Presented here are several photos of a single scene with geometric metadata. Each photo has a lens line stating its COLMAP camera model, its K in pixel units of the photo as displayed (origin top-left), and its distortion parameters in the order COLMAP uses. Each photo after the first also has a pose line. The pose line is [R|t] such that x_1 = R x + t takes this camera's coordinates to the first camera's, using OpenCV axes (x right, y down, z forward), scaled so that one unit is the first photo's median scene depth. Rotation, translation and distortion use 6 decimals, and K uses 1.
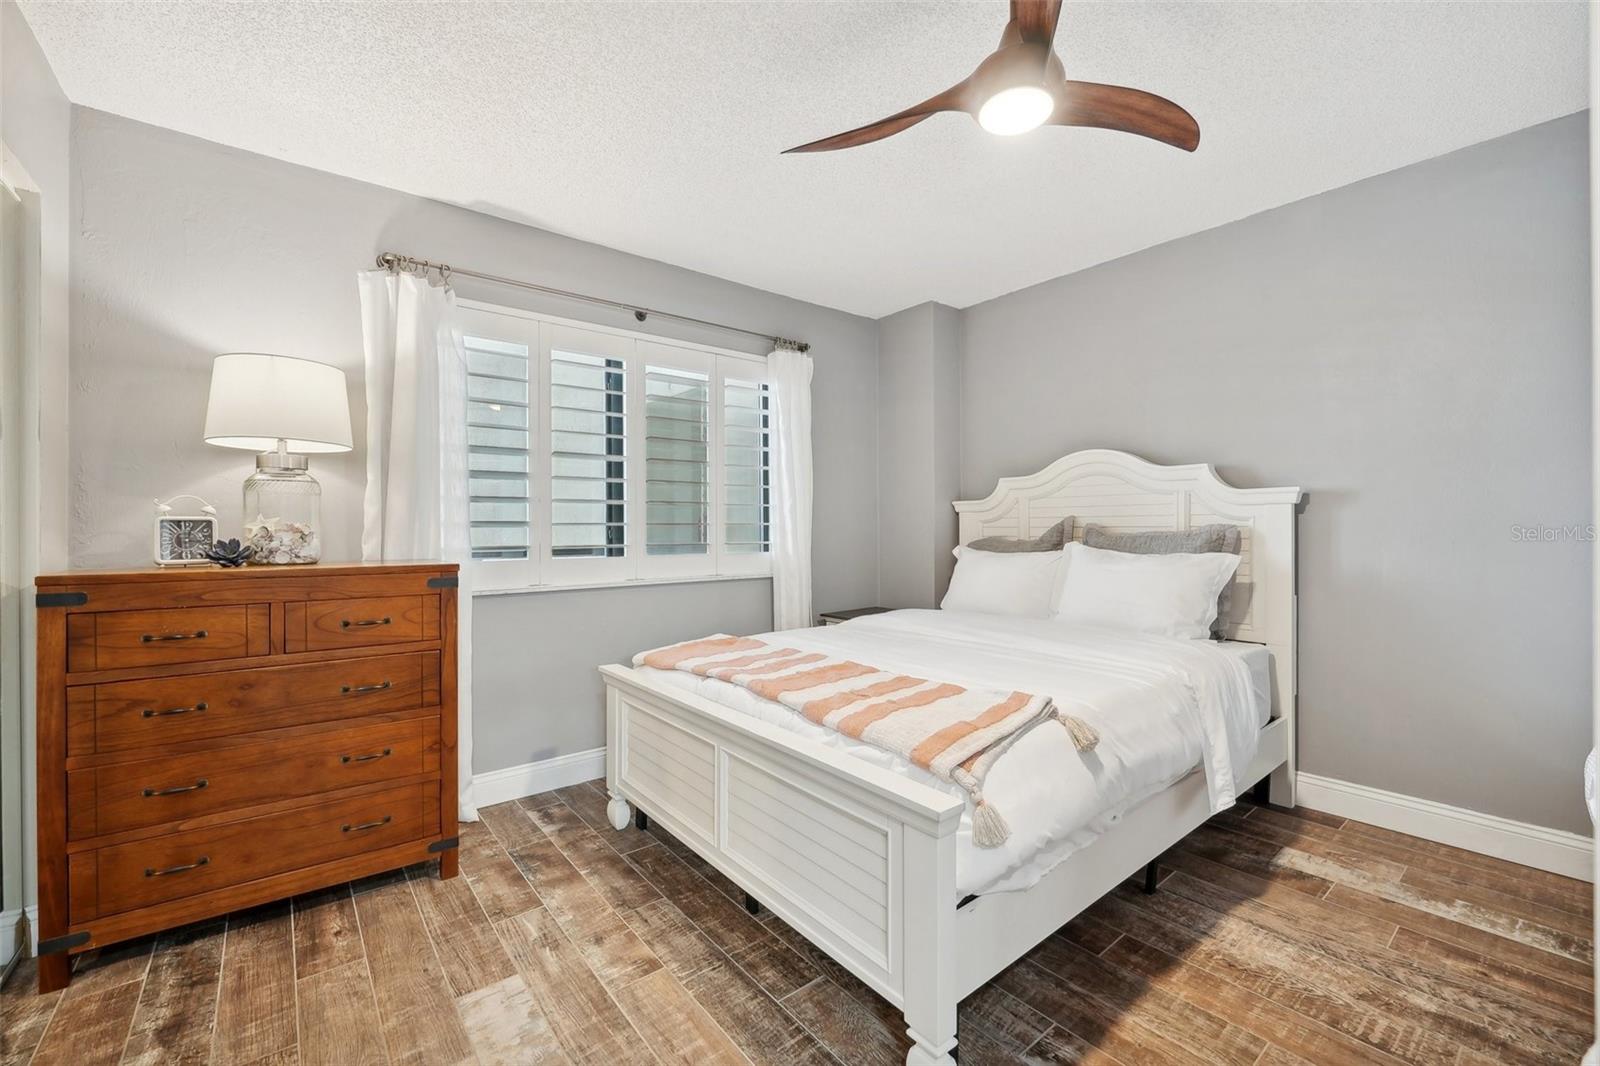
lens RADIAL K [[661.0, 0, 812.4], [0, 661.0, 530.2], [0, 0, 1]] dist [-0.004171, -0.000764]
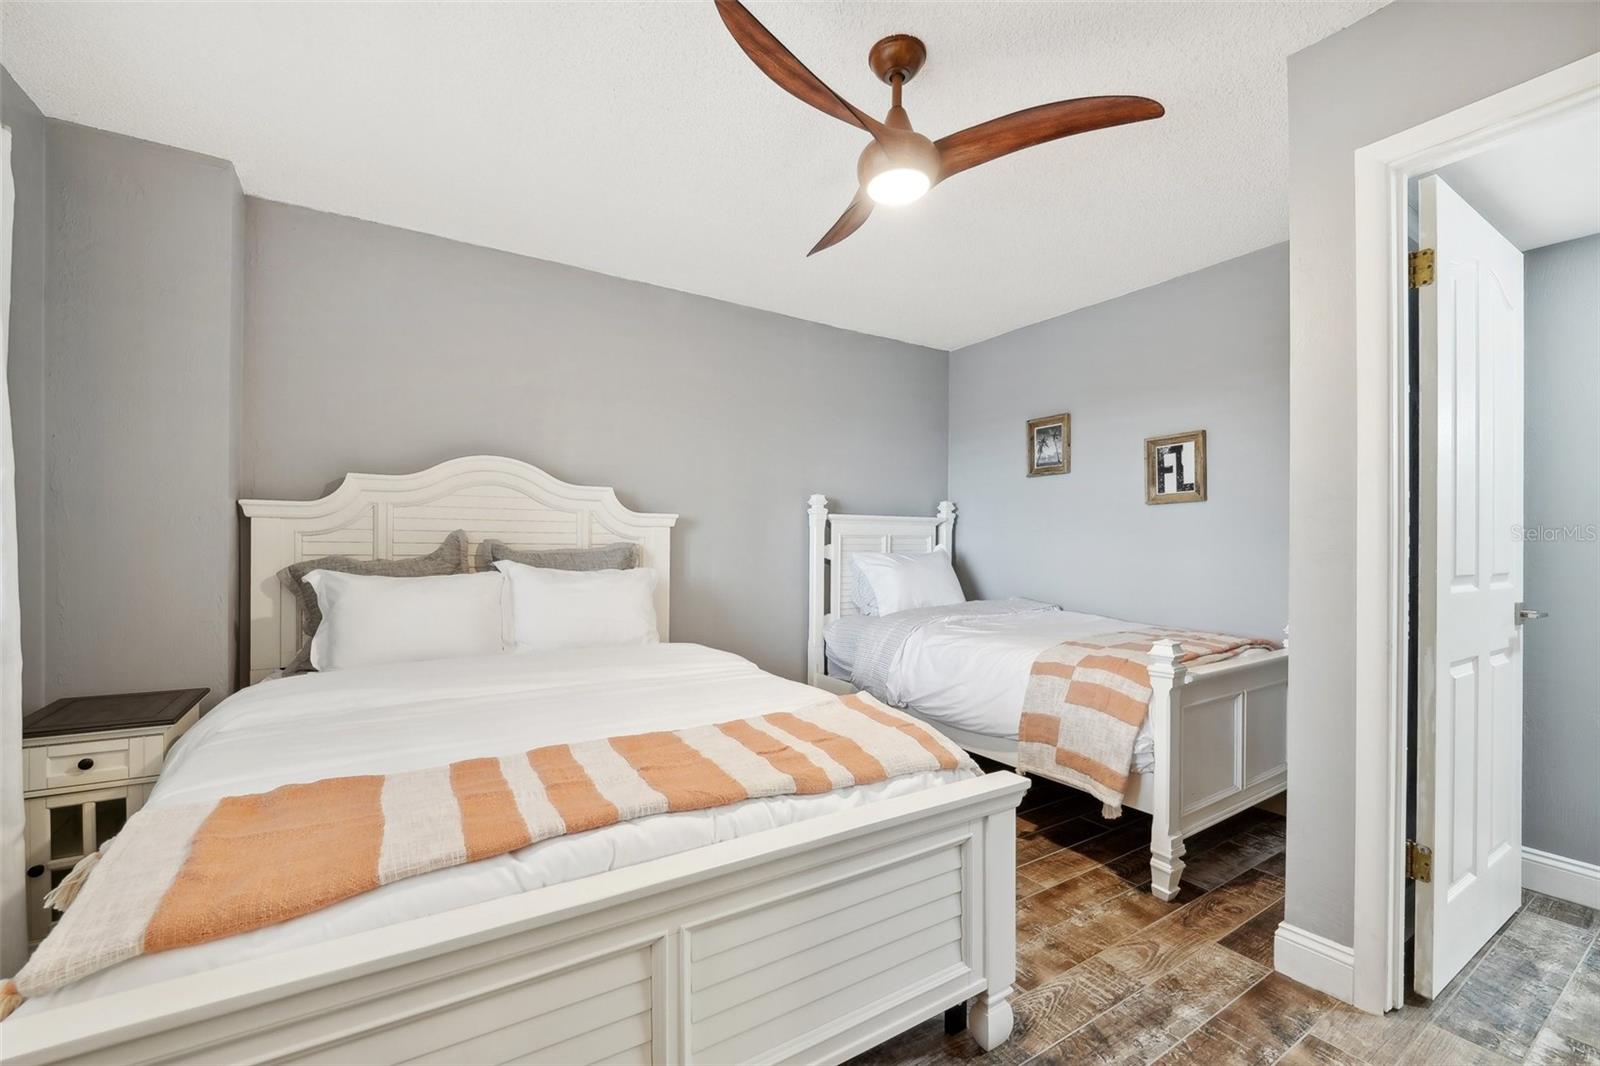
lens RADIAL K [[661.0, 0, 812.9], [0, 661.0, 545.3], [0, 0, 1]] dist [-0.004171, -0.000764]
pose [[0.109520, 0.008947, 0.993944, -0.458809], [-0.005128, 0.999951, -0.008436, 0.003300], [-0.993971, -0.004173, 0.109561, 0.547453]]
